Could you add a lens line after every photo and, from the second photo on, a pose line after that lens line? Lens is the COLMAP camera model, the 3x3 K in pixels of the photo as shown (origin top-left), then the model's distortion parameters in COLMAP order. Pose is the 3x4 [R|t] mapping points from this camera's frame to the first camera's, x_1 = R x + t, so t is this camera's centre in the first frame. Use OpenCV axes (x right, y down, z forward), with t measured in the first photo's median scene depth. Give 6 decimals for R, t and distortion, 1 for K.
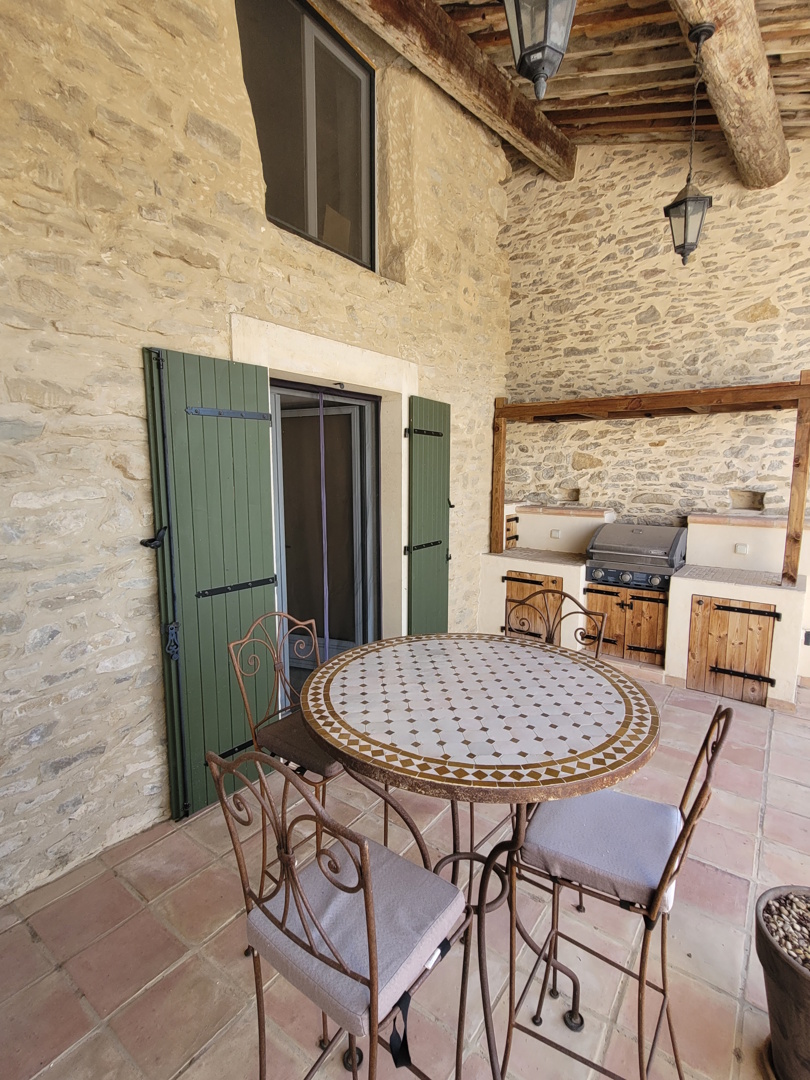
lens RADIAL K [[528.8, 0, 405.0], [0, 528.8, 540.0], [0, 0, 1]] dist [0.003369, 0.000357]
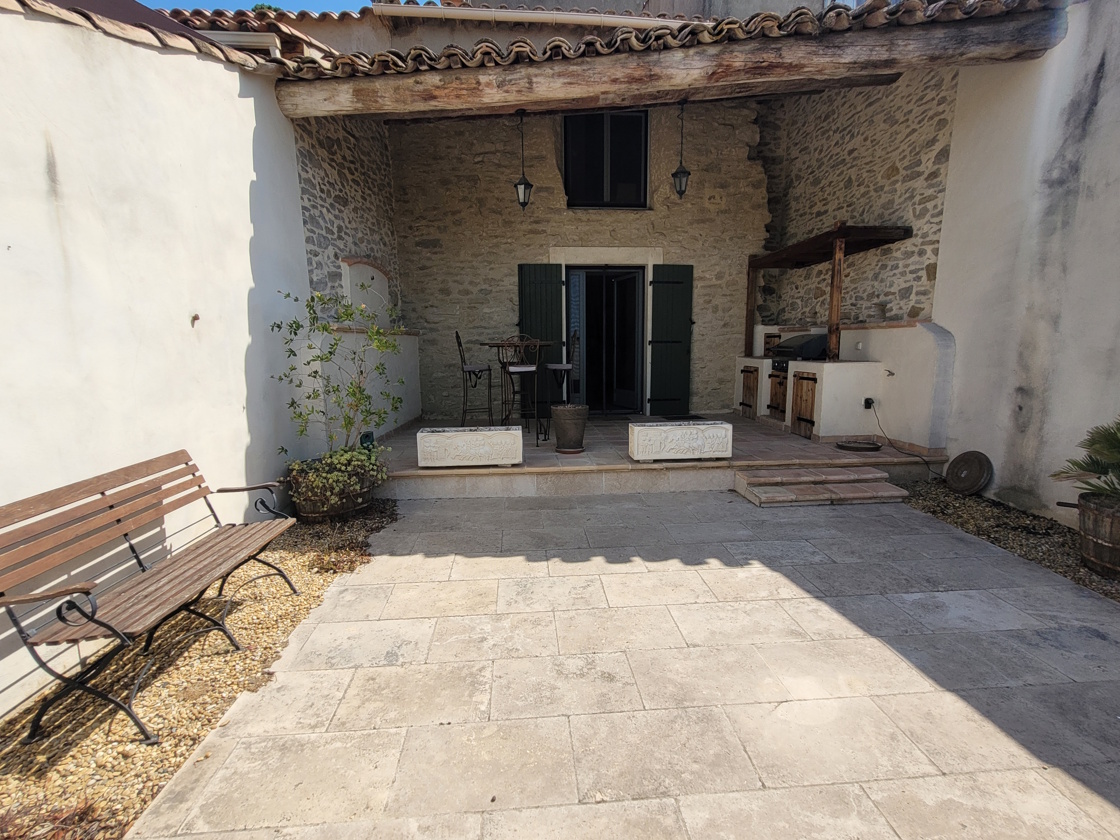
lens RADIAL K [[548.4, 0, 560.0], [0, 548.4, 420.0], [0, 0, 1]] dist [0.003369, 0.000357]
pose [[0.664179, 0.099932, -0.740864, 1.207727], [-0.091617, 0.994436, 0.052002, 0.209100], [0.741939, 0.033337, 0.669638, -0.557755]]
